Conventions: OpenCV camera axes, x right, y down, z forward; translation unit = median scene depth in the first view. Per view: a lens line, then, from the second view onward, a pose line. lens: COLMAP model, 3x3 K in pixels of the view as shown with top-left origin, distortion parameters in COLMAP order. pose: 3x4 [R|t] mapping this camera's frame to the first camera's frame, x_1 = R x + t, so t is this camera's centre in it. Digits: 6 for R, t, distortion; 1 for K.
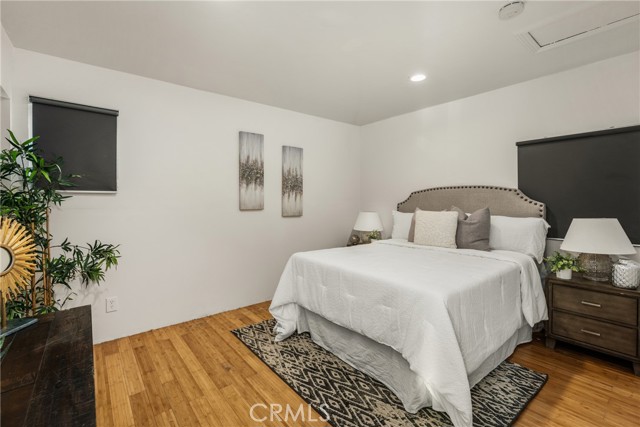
lens RADIAL K [[285.0, 0, 317.7], [0, 285.0, 212.3], [0, 0, 1]] dist [-0.001465, -0.000178]
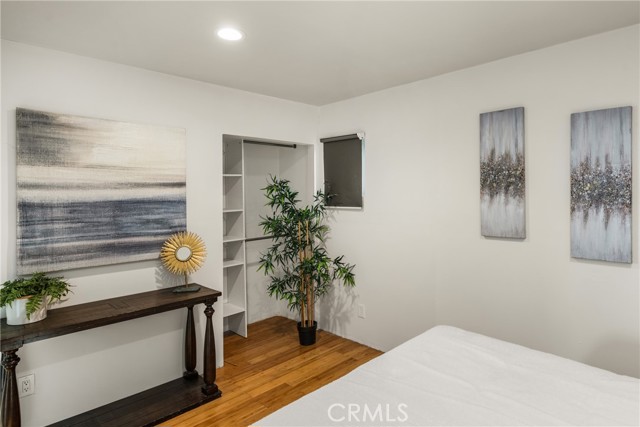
lens RADIAL K [[356.9, 0, 319.9], [0, 356.9, 210.2], [0, 0, 1]] dist [-0.000074, 0.000106]
pose [[0.125108, 0.036970, -0.991454, 0.425668], [-0.029508, 0.999002, 0.033528, -0.072964], [0.991704, 0.025061, 0.126074, 0.477740]]
